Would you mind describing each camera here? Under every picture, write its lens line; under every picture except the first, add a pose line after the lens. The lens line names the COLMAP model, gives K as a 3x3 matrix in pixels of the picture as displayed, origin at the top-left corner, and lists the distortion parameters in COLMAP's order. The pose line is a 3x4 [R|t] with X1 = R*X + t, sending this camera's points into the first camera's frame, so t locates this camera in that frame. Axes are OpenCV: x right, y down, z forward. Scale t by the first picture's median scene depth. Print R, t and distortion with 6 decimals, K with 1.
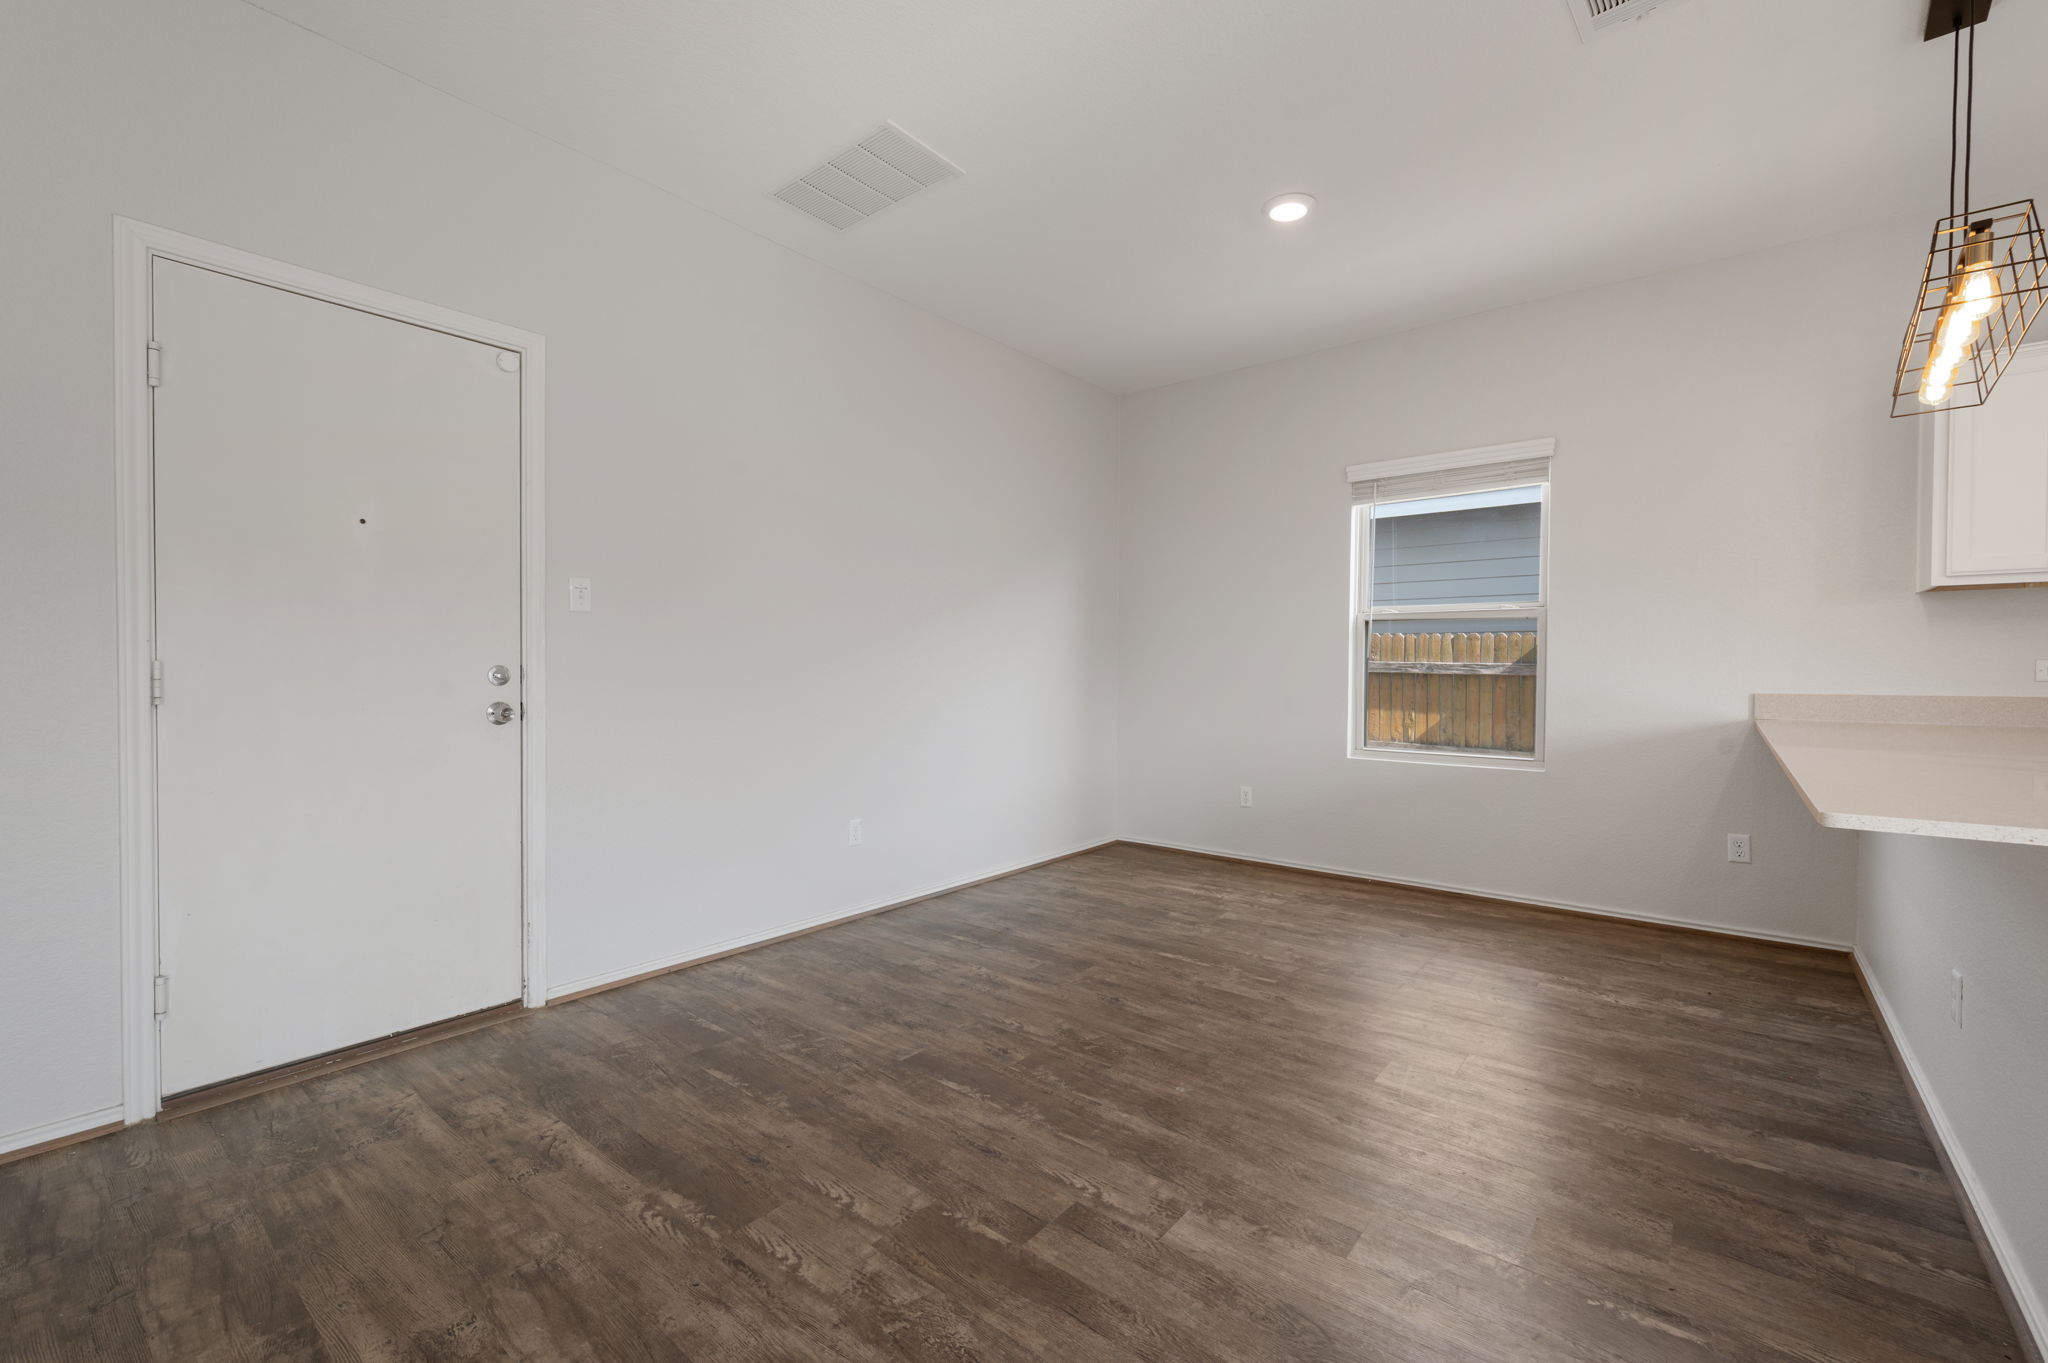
lens RADIAL K [[857.2, 0, 1029.9], [0, 857.2, 681.1], [0, 0, 1]] dist [0.000636, 0.000299]
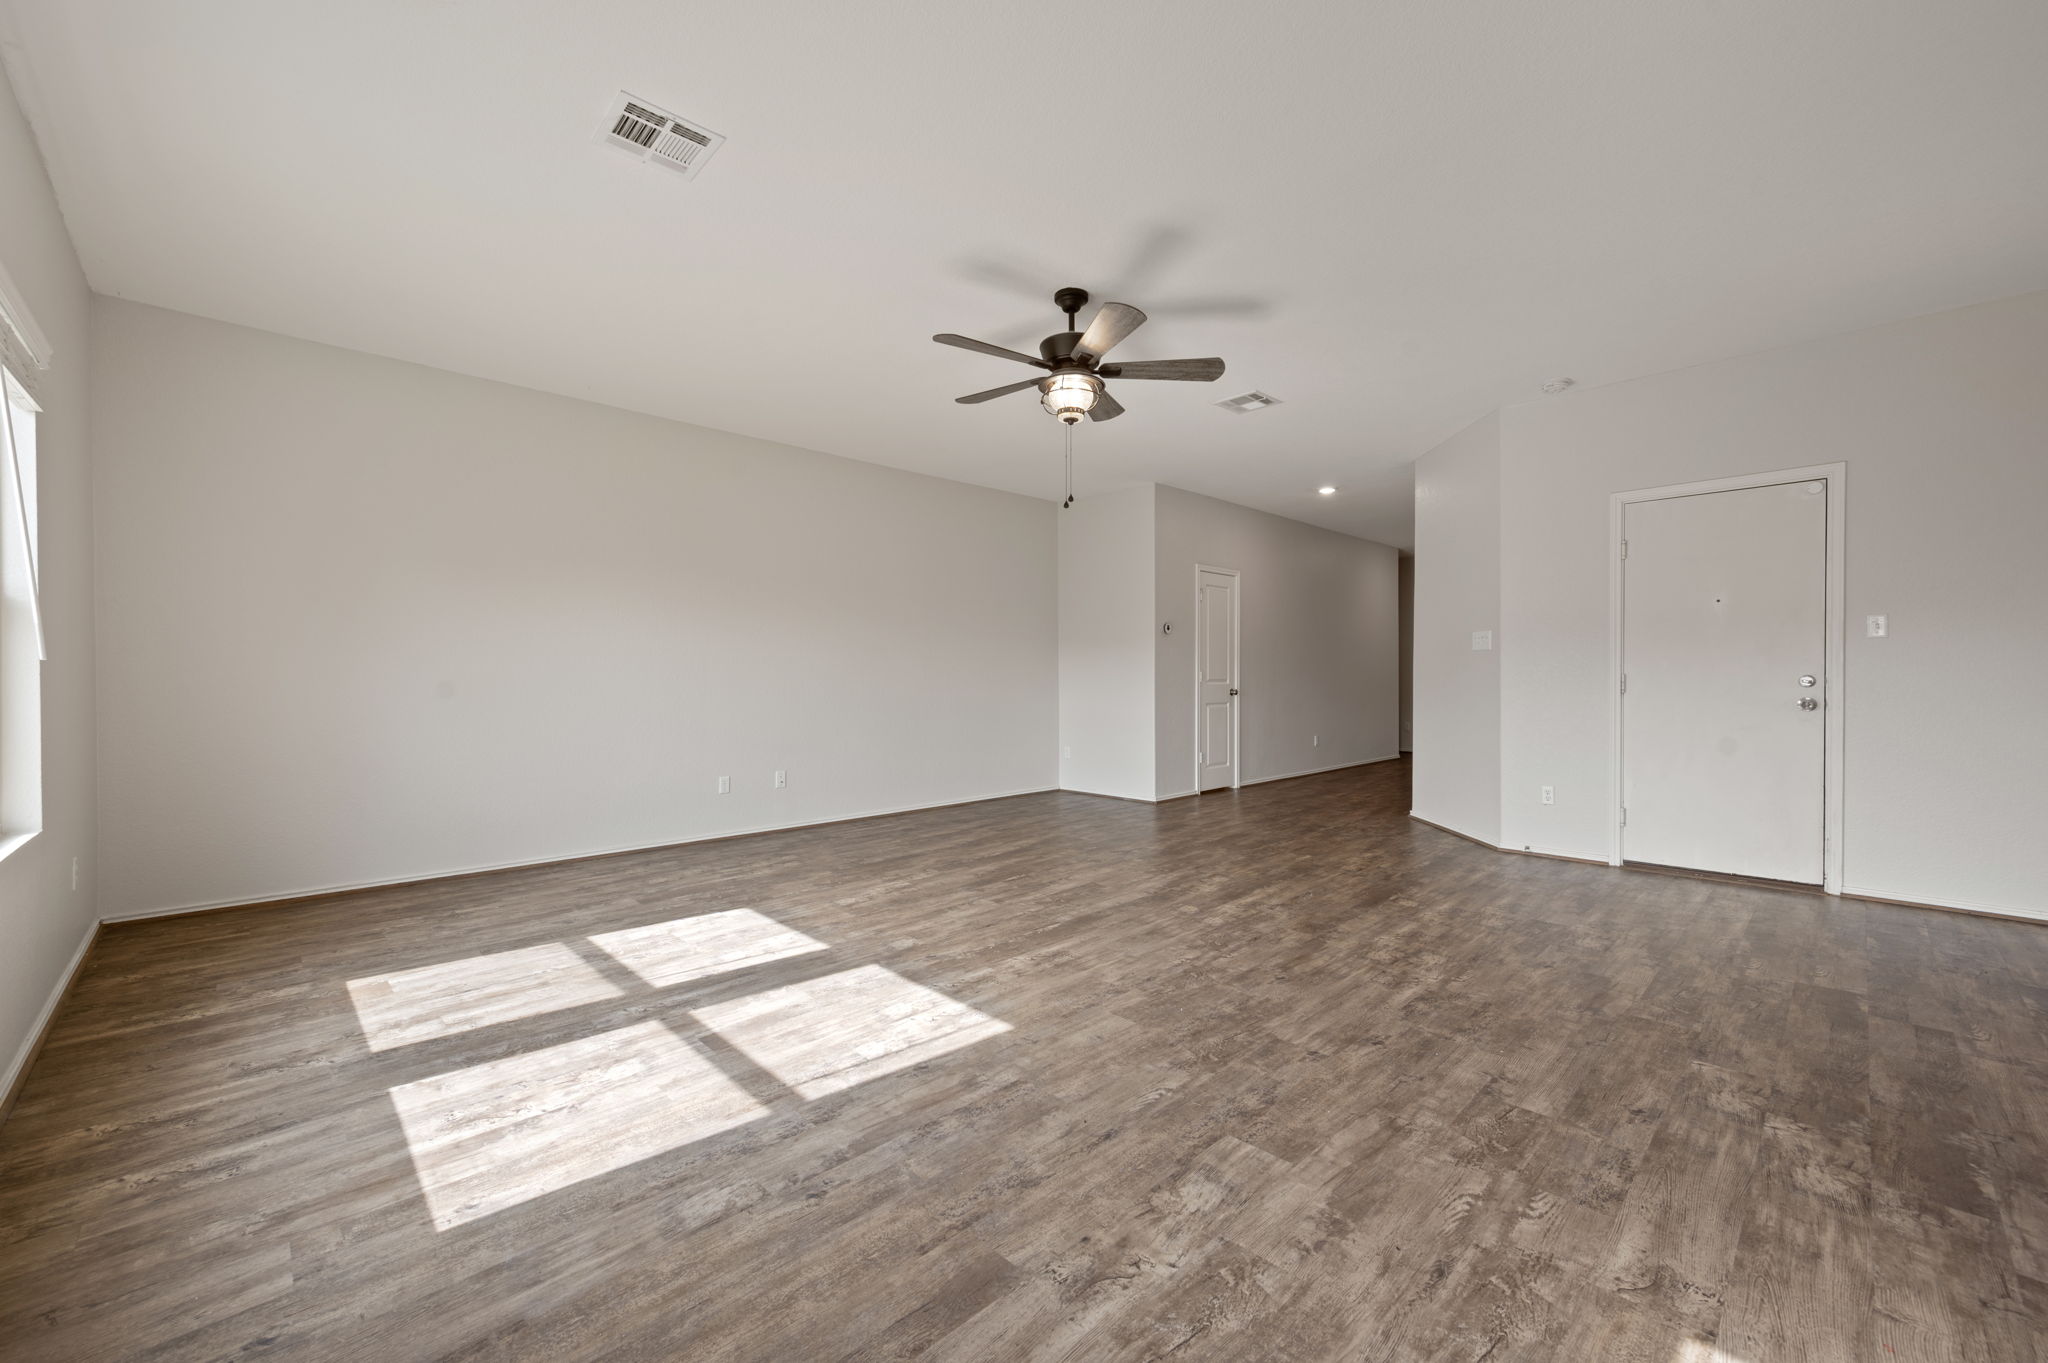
lens RADIAL K [[811.8, 0, 1019.6], [0, 811.8, 680.7], [0, 0, 1]] dist [-0.000562, 0.000254]
pose [[-0.122586, 0.000547, -0.992458, 1.097301], [-0.010000, 0.999948, 0.001786, 0.005981], [0.992408, 0.010143, -0.122574, -0.294658]]
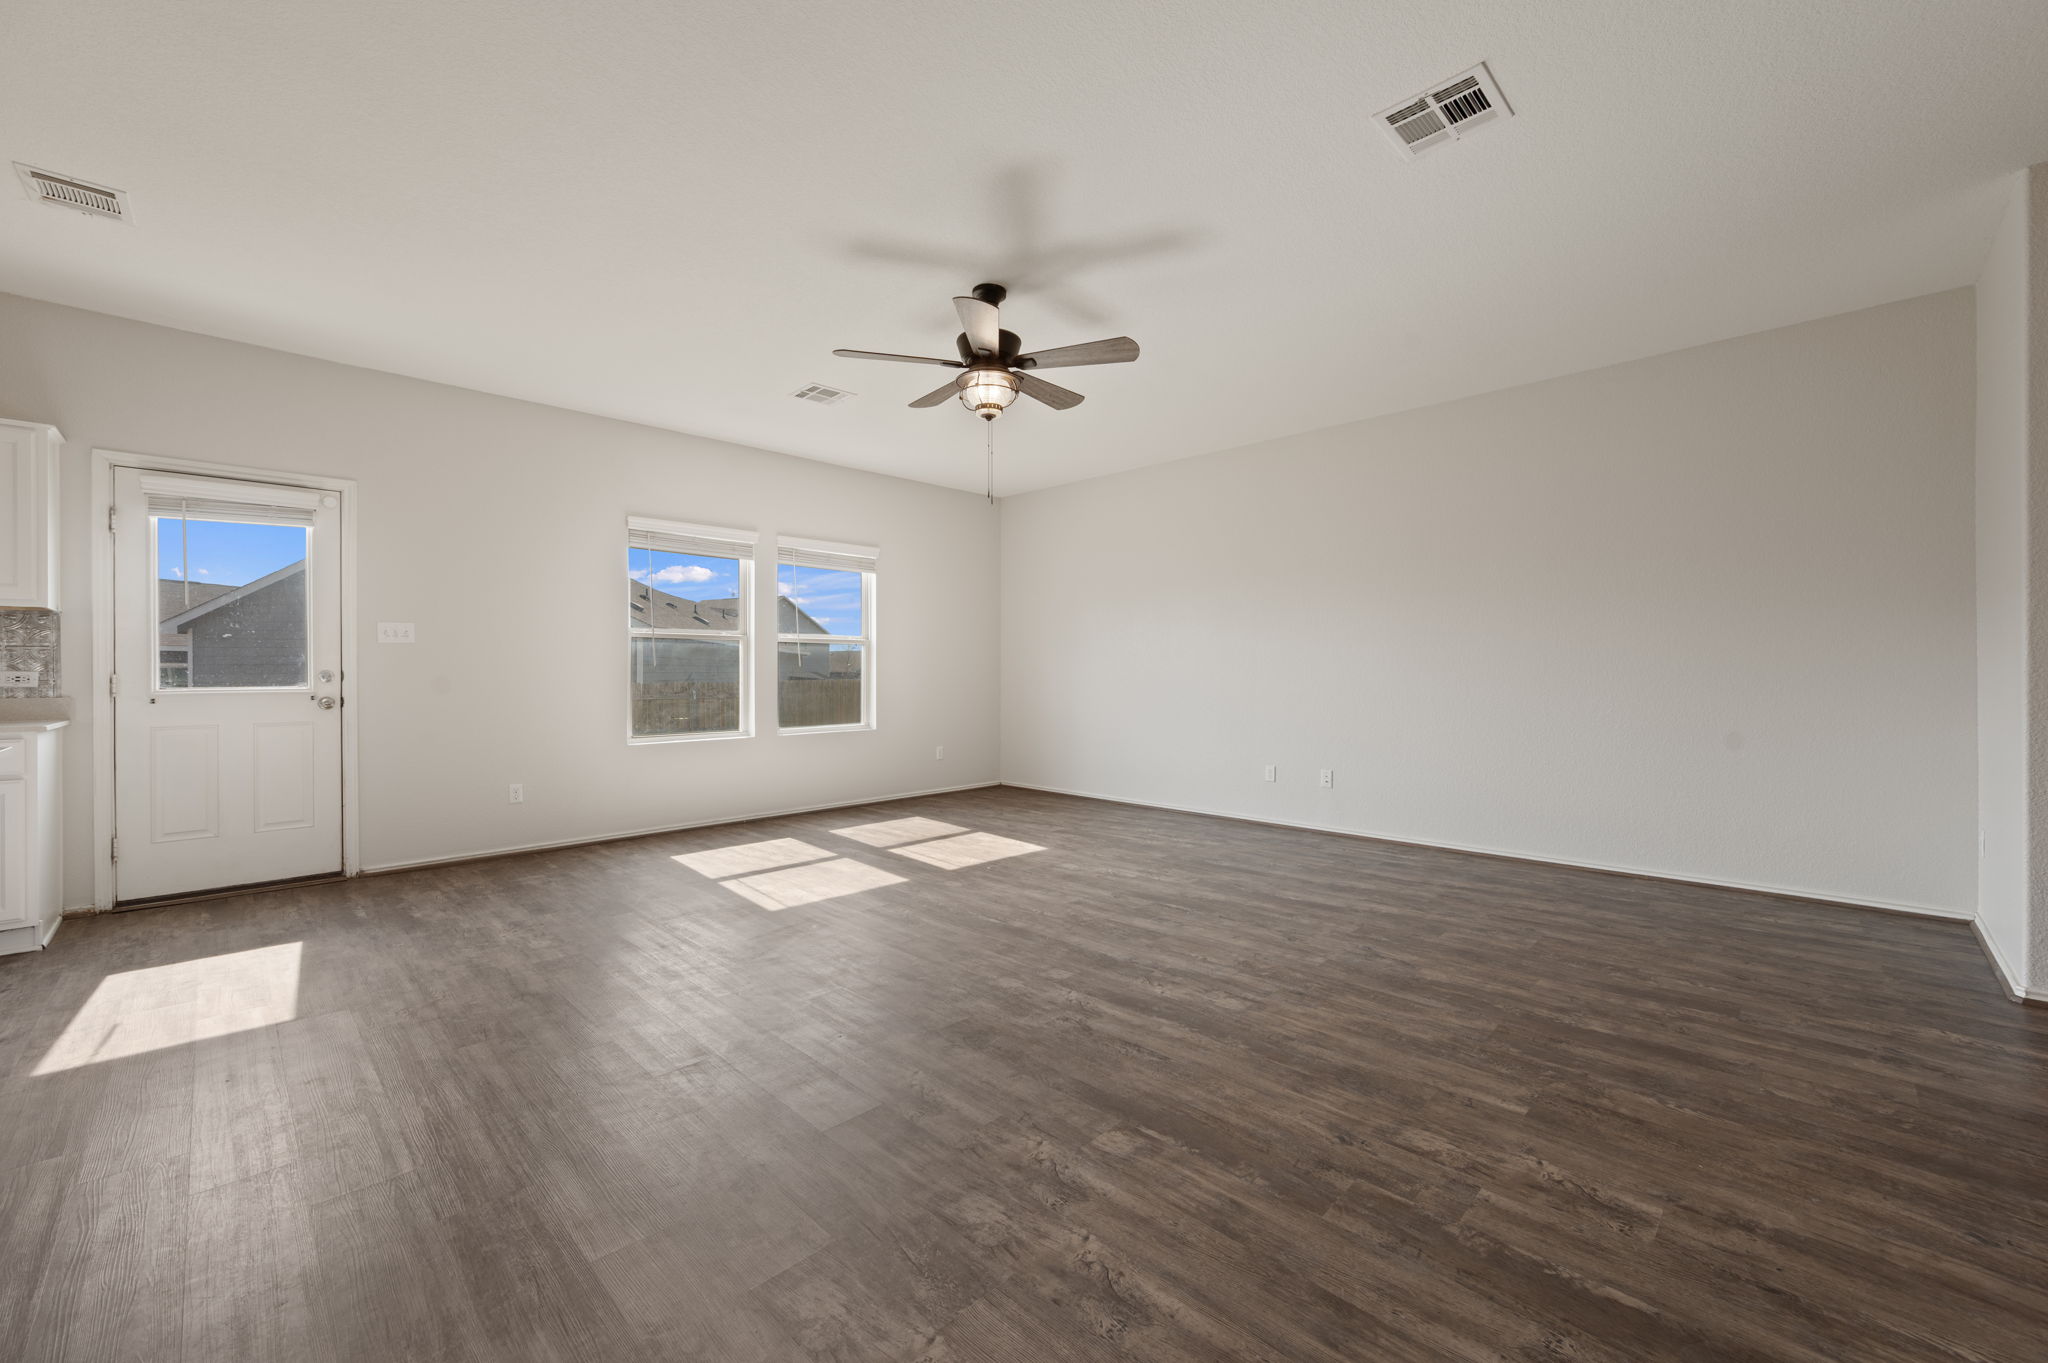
lens RADIAL K [[813.2, 0, 1024.5], [0, 813.2, 668.5], [0, 0, 1]] dist [-0.000256, -0.000035]
pose [[-0.994625, 0.000637, 0.103542, -0.444481], [0.001653, 0.999951, 0.009727, -0.018827], [-0.103531, 0.009846, -0.994578, 0.944720]]
